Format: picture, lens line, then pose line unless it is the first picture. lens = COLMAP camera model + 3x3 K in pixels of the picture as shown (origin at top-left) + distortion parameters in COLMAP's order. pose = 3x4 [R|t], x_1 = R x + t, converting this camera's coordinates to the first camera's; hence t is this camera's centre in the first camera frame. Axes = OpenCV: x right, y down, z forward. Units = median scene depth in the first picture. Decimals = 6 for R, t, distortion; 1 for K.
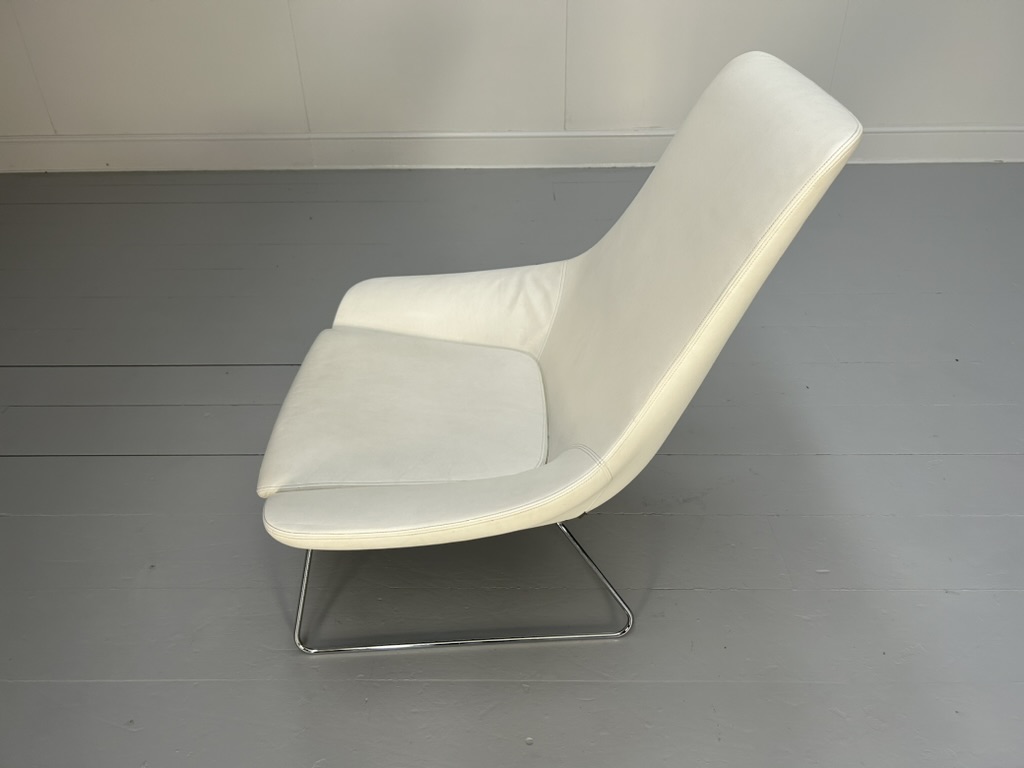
lens RADIAL K [[772.3, 0, 512.6], [0, 772.3, 389.5], [0, 0, 1]] dist [0.034425, -0.036387]
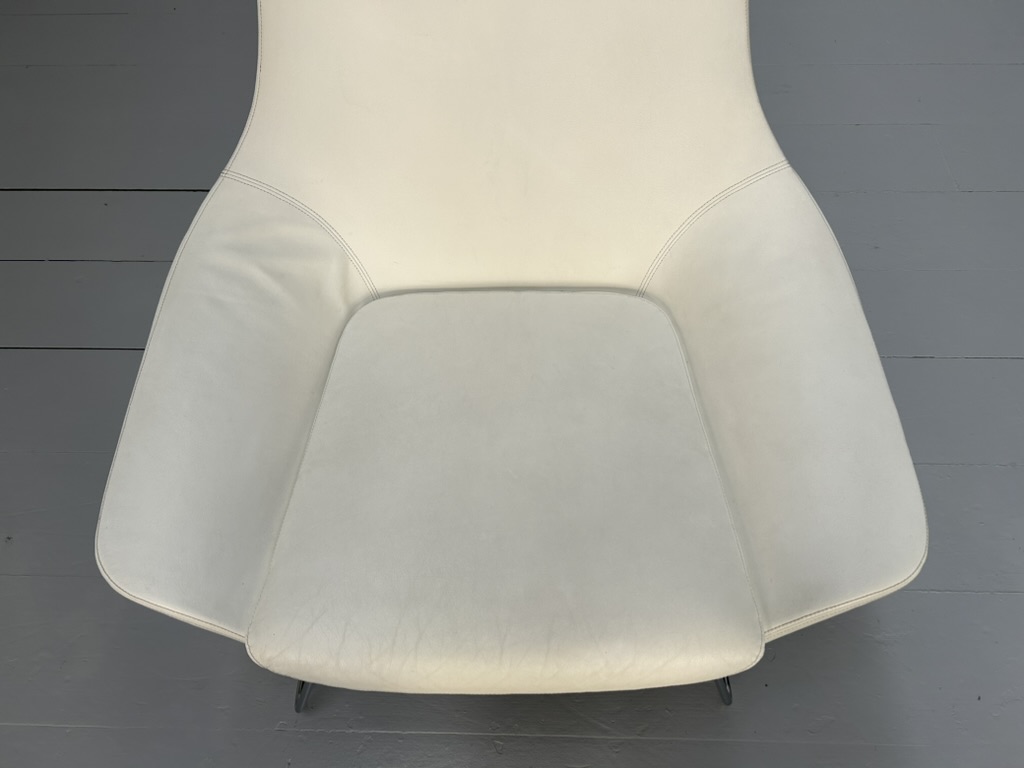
lens RADIAL K [[772.3, 0, 507.0], [0, 772.3, 391.6], [0, 0, 1]] dist [0.034425, -0.036387]
pose [[0.999785, 0.010139, -0.018063, 0.030833], [-0.002242, 0.919870, 0.392217, -0.200588], [0.020592, -0.392092, 0.919695, 0.375417]]
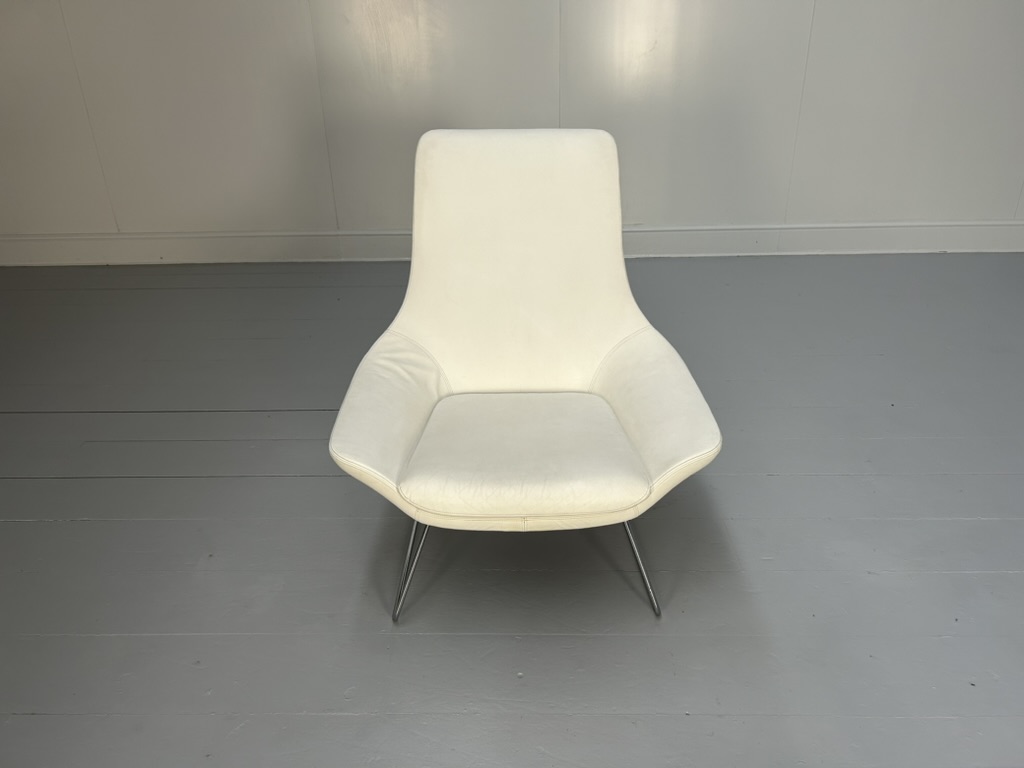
lens RADIAL K [[772.3, 0, 510.2], [0, 772.3, 388.8], [0, 0, 1]] dist [0.034425, -0.036387]
pose [[0.999922, -0.002096, -0.012303, 0.017617], [0.000350, 0.990120, -0.140224, 0.141548], [0.012475, 0.140209, 0.990043, -0.228244]]
